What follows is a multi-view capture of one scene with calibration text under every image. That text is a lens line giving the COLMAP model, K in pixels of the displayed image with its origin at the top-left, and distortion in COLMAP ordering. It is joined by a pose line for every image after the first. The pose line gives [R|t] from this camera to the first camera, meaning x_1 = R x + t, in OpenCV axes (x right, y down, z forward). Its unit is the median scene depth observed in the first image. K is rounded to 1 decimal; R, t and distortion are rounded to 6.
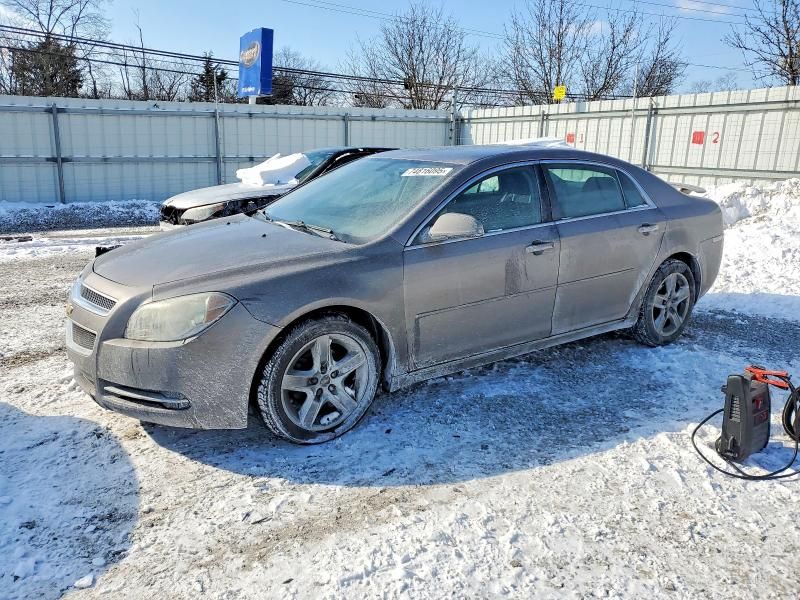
lens RADIAL K [[630.9, 0, 400.0], [0, 630.9, 300.0], [0, 0, 1]] dist [0.065148, 0.006794]
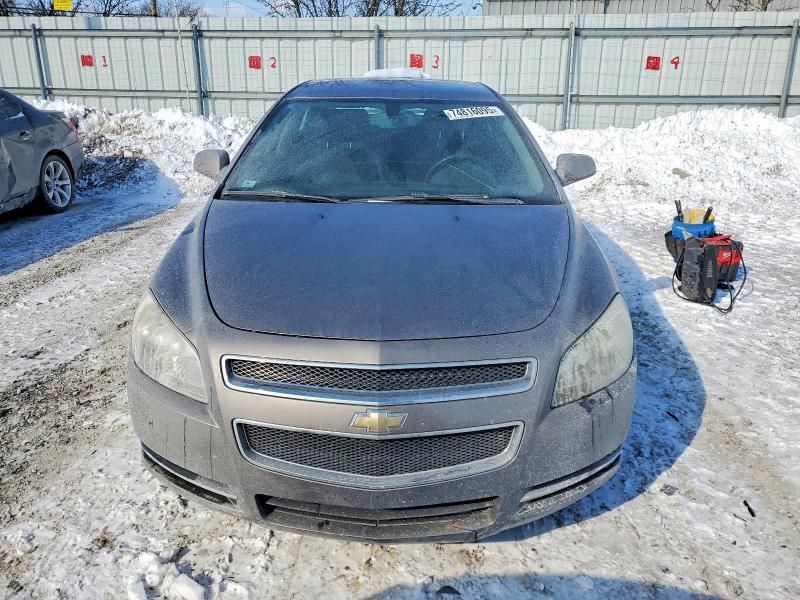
lens RADIAL K [[662.8, 0, 400.0], [0, 662.8, 300.0], [0, 0, 1]] dist [0.035811, -0.000024]
pose [[0.543246, -0.284178, 0.790017, -0.706117], [0.212550, 0.956871, 0.198040, -0.130311], [-0.812223, 0.060334, 0.580219, 0.533509]]
